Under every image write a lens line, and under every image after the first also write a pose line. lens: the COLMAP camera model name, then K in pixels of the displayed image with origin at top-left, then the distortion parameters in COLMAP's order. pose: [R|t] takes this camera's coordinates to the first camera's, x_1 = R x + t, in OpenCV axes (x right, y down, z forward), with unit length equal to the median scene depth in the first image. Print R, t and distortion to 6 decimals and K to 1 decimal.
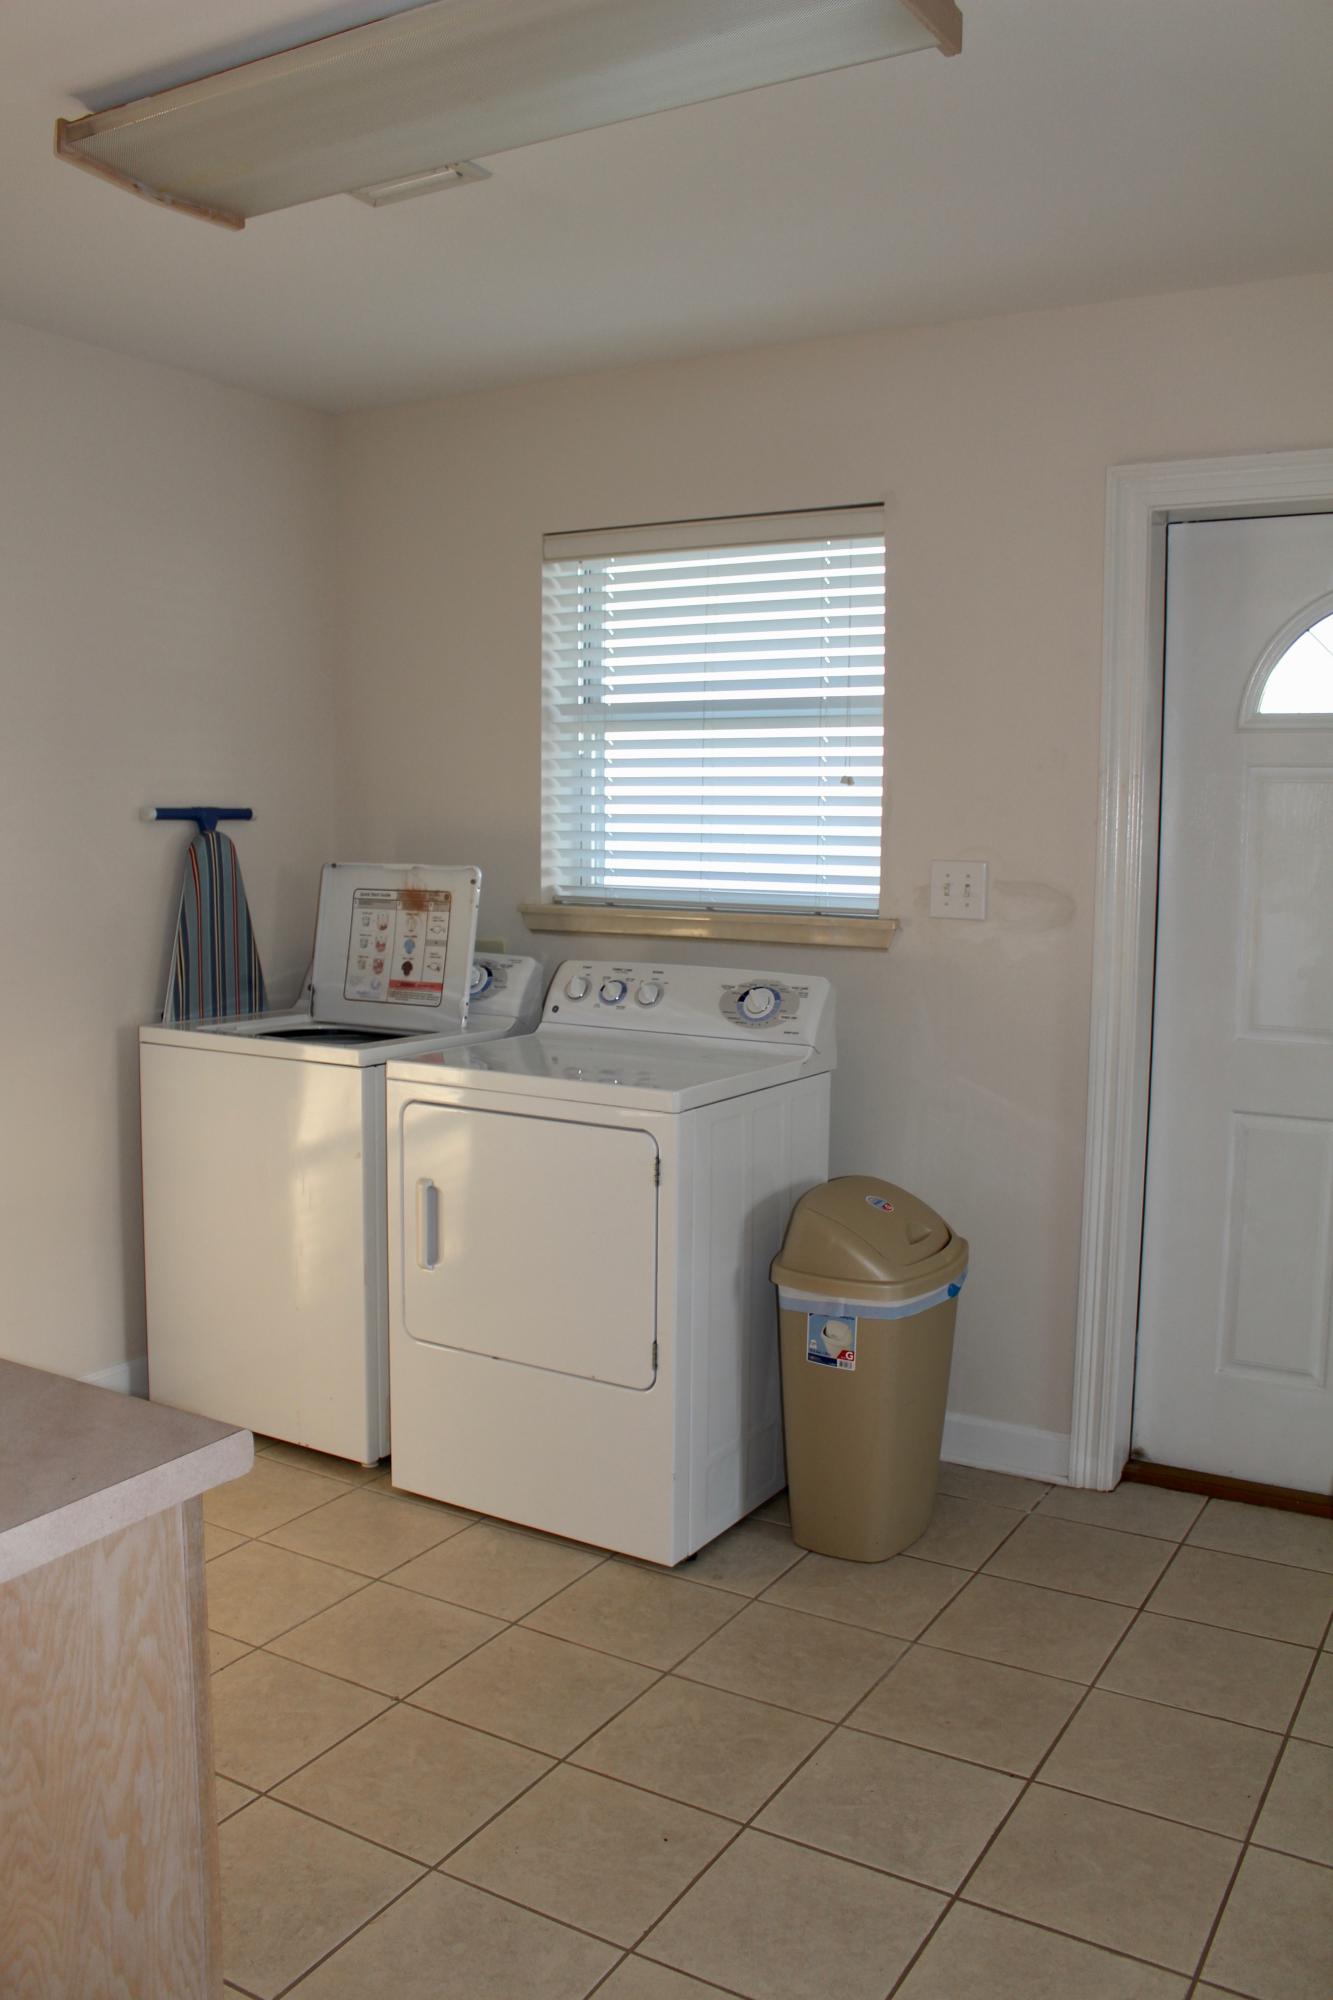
lens RADIAL K [[1674.7, 0, 677.7], [0, 1674.7, 1003.2], [0, 0, 1]] dist [-0.088613, 0.007956]
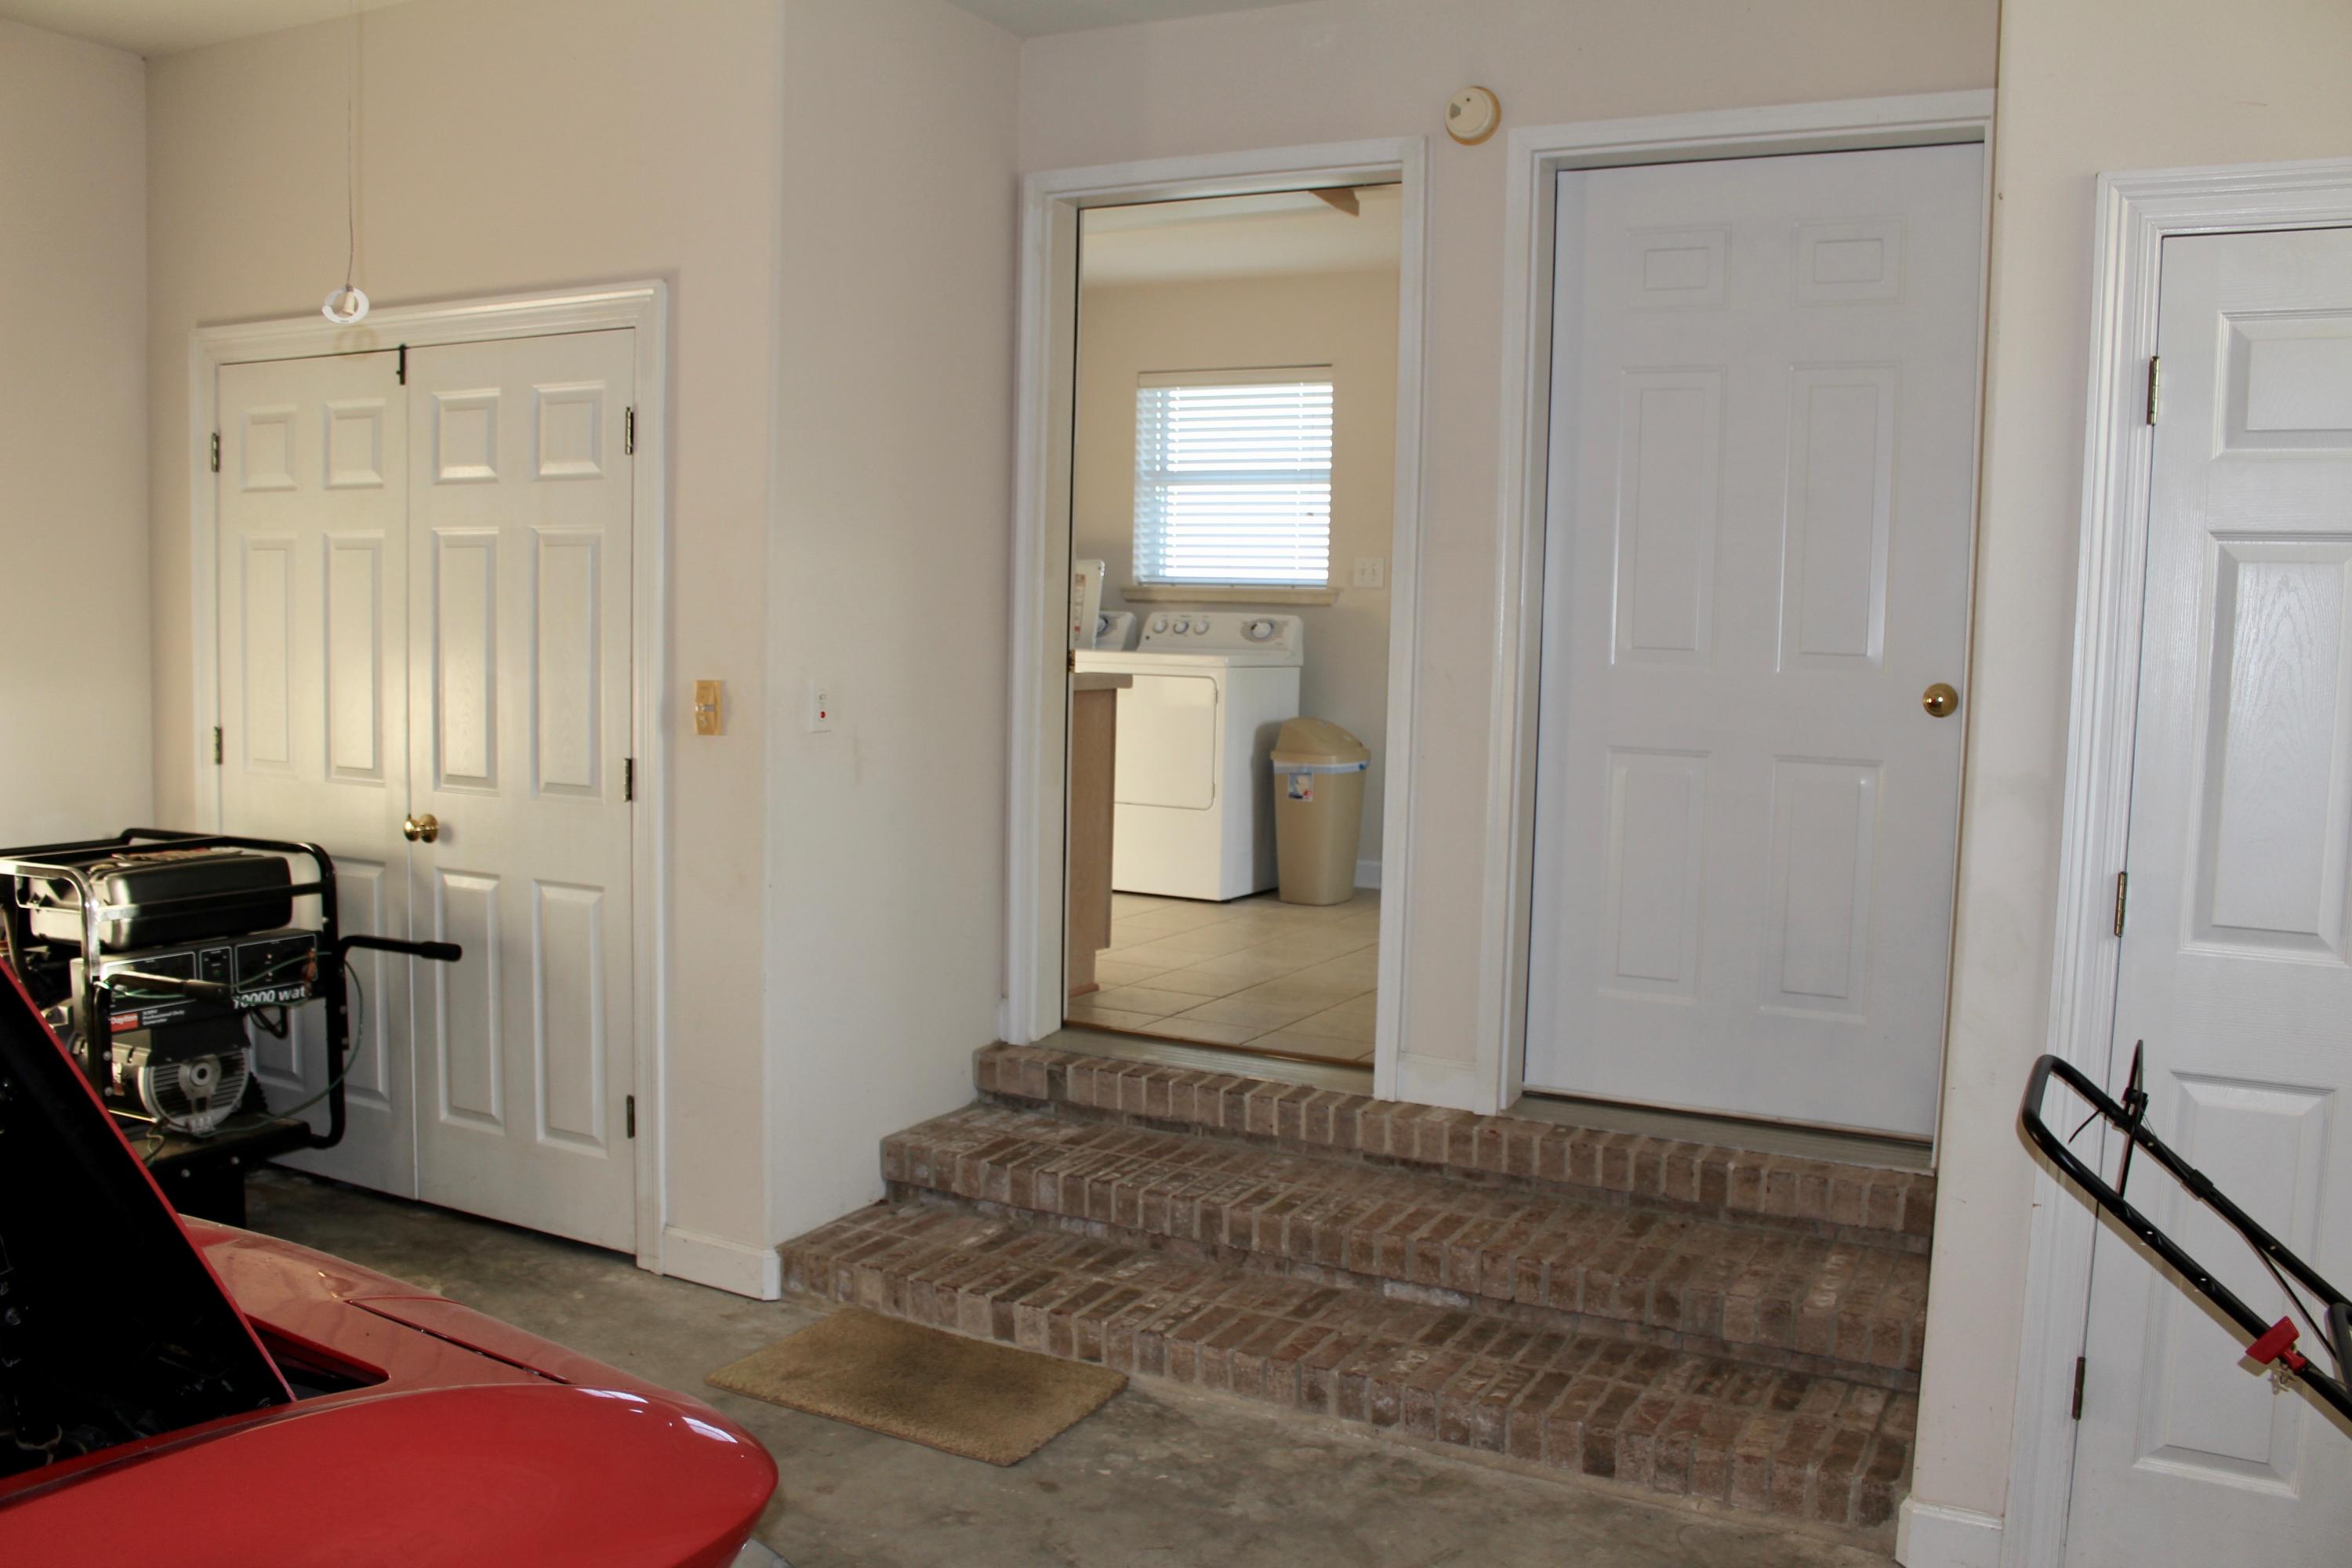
lens RADIAL K [[1969.4, 0, 1177.9], [0, 1969.4, 767.3], [0, 0, 1]] dist [-0.088613, 0.007956]
pose [[0.999275, 0.013030, 0.035773, -0.114564], [-0.011830, 0.999366, -0.033570, 0.213879], [-0.036187, 0.033123, 0.998796, -1.114769]]
